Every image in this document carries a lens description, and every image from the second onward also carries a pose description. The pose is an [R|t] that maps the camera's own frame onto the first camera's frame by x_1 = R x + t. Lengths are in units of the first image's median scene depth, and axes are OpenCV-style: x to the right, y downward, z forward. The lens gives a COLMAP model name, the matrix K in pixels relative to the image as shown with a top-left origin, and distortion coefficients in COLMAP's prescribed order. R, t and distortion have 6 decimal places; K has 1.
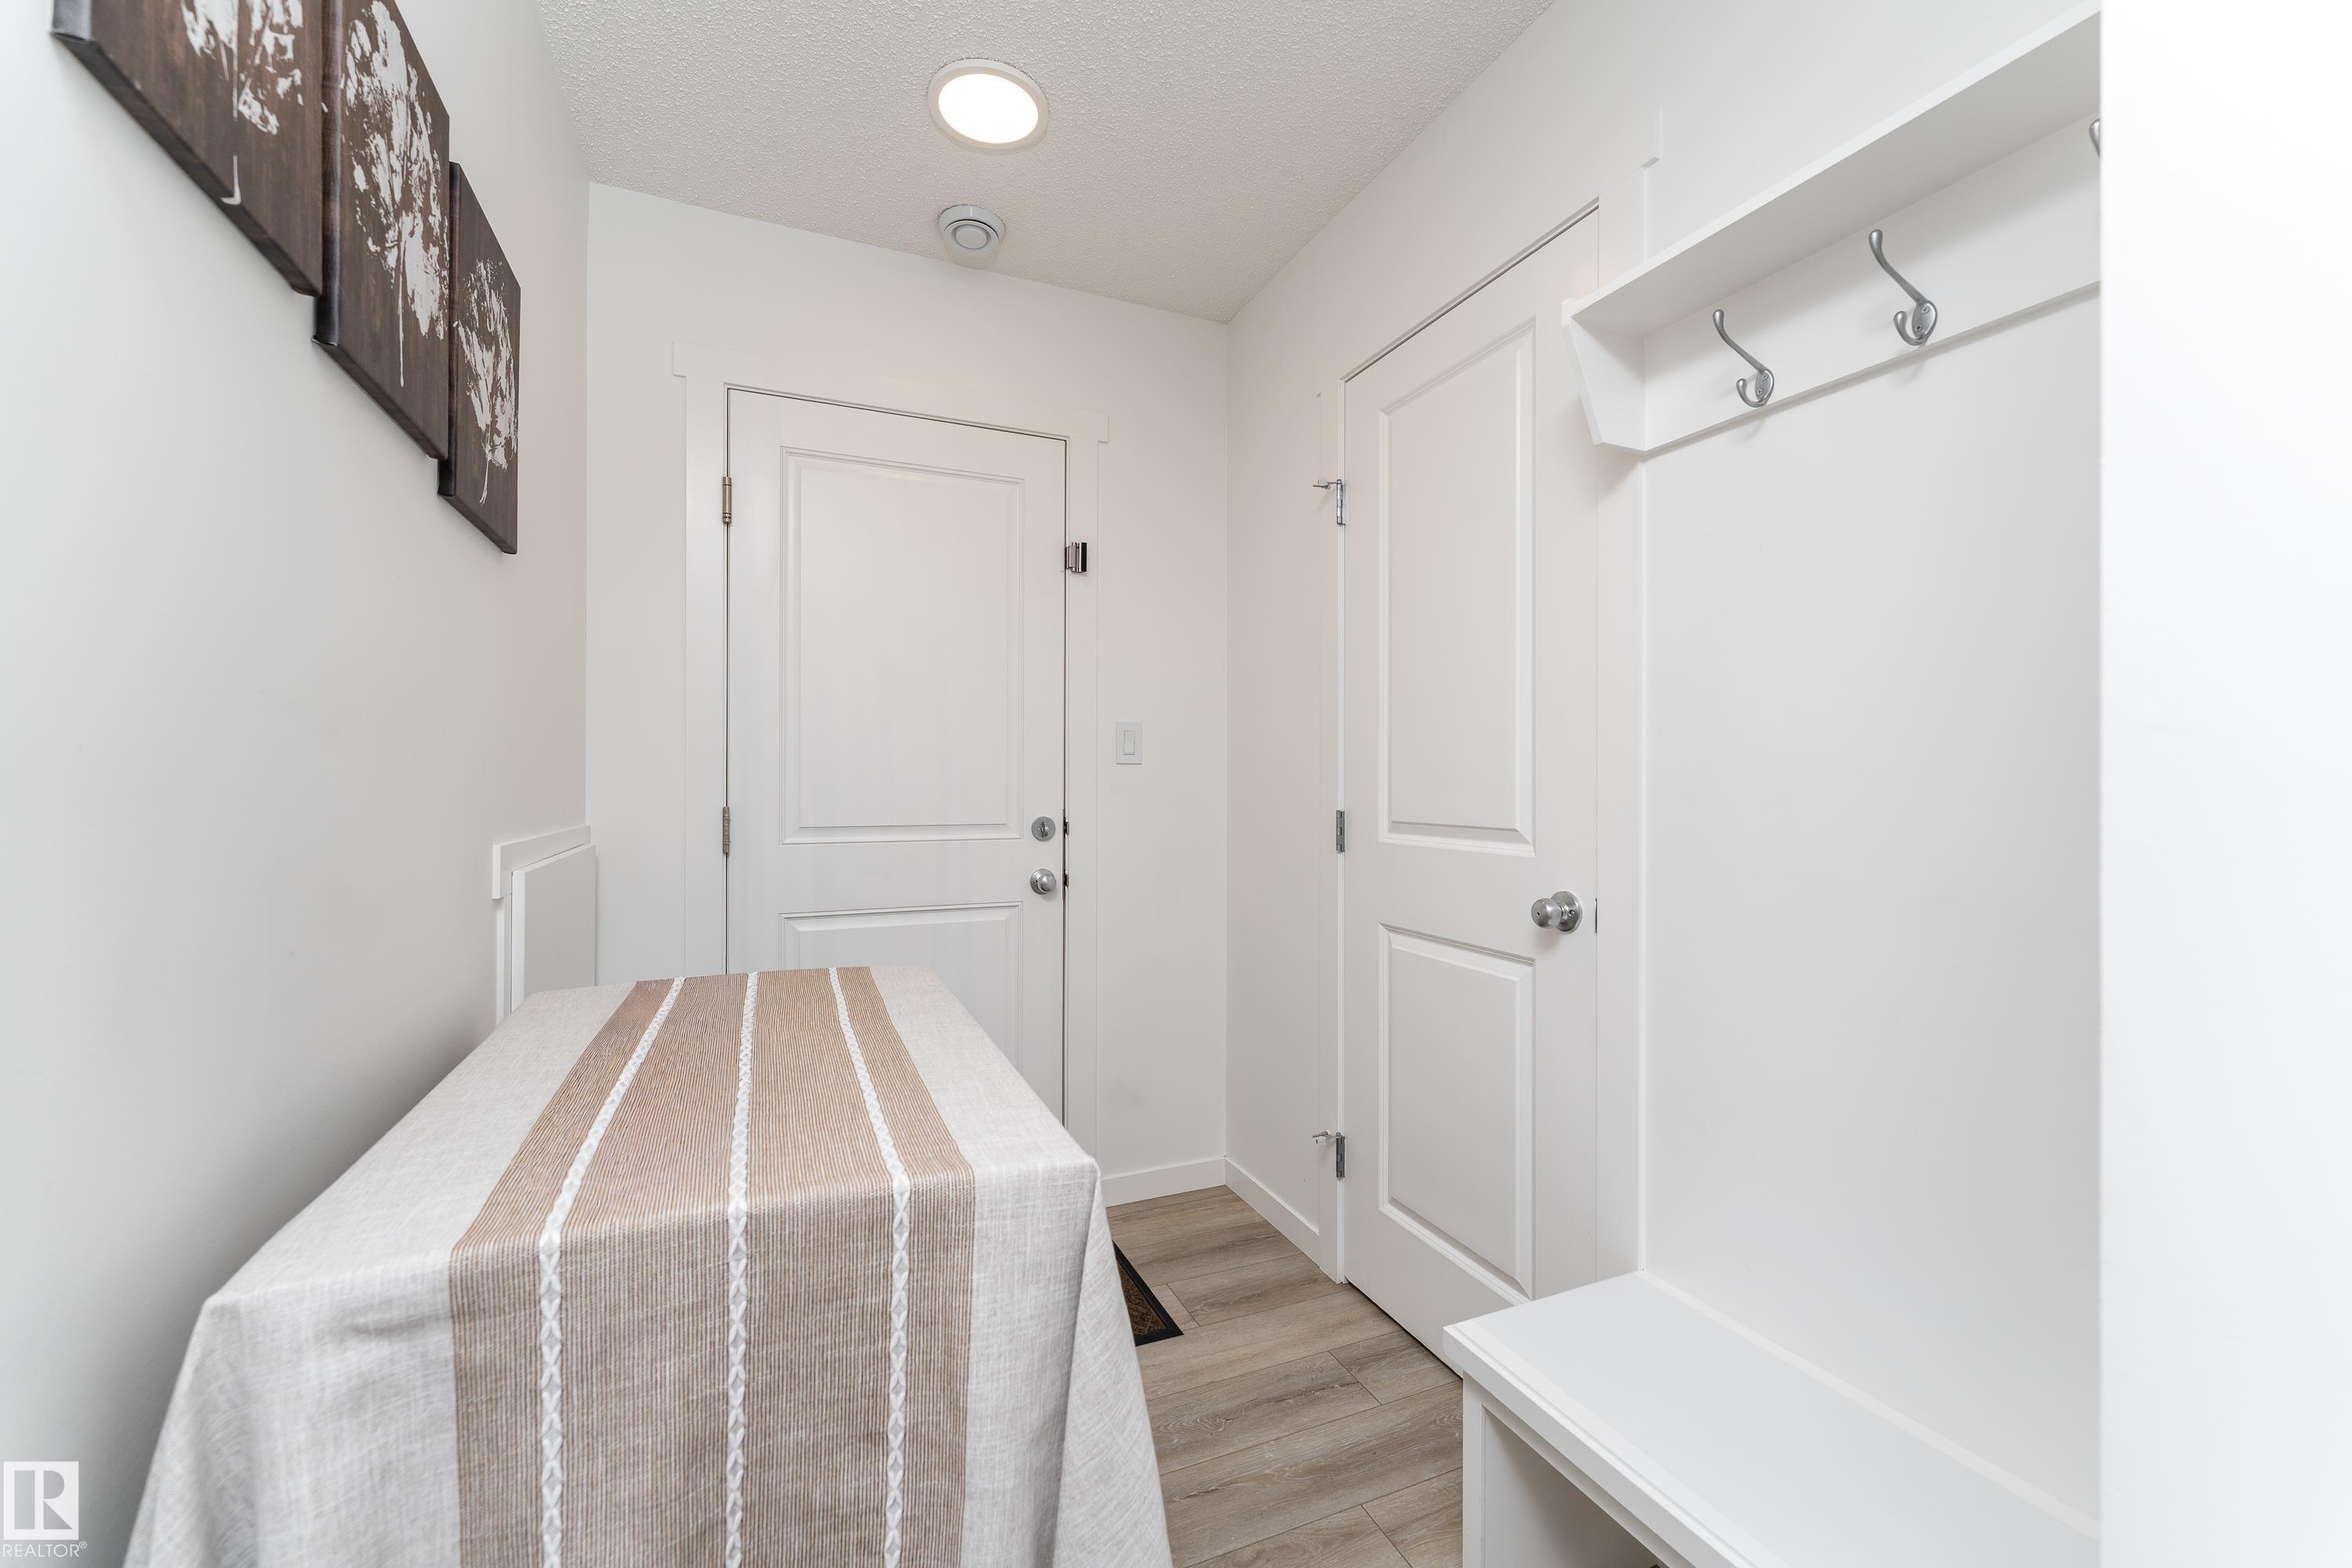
lens RADIAL K [[960.6, 0, 1191.3], [0, 960.6, 786.1], [0, 0, 1]] dist [0.004159, 0.000064]
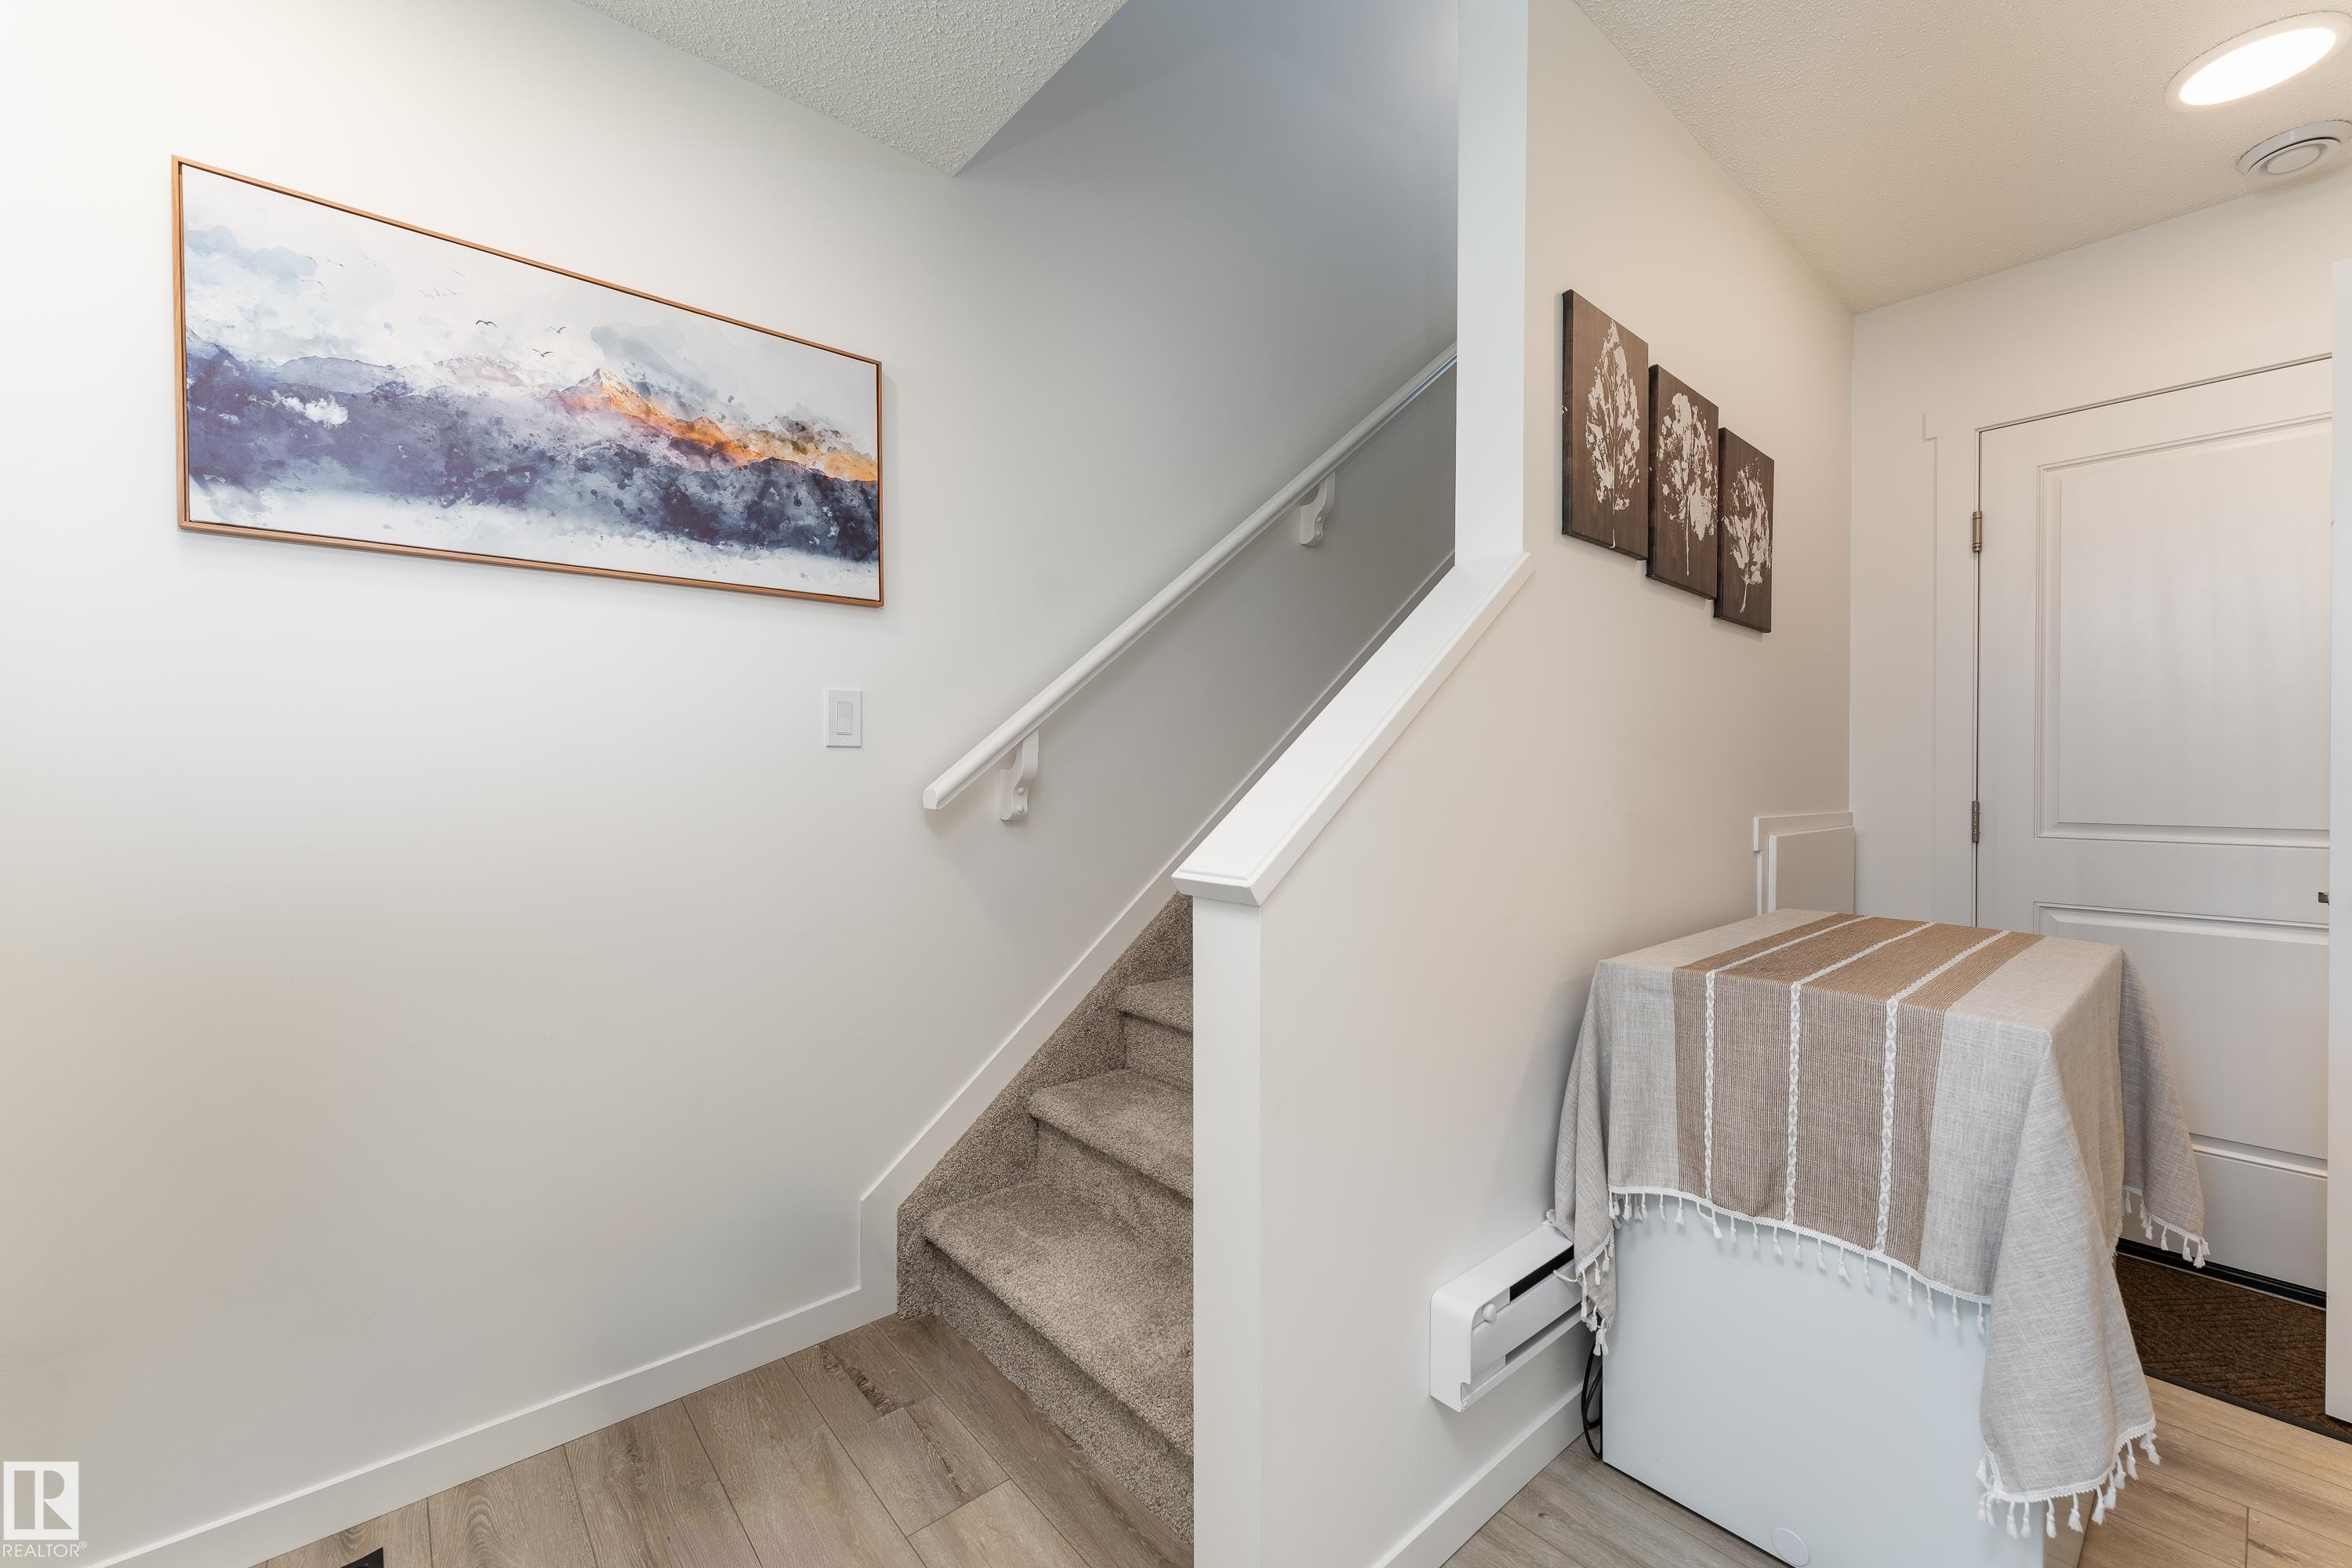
lens RADIAL K [[960.6, 0, 1193.9], [0, 960.6, 775.7], [0, 0, 1]] dist [0.004159, 0.000064]
pose [[0.322129, -0.005442, -0.946680, 0.958324], [-0.006069, 0.999951, -0.007813, 0.019266], [0.946676, 0.008262, 0.322080, -0.782438]]
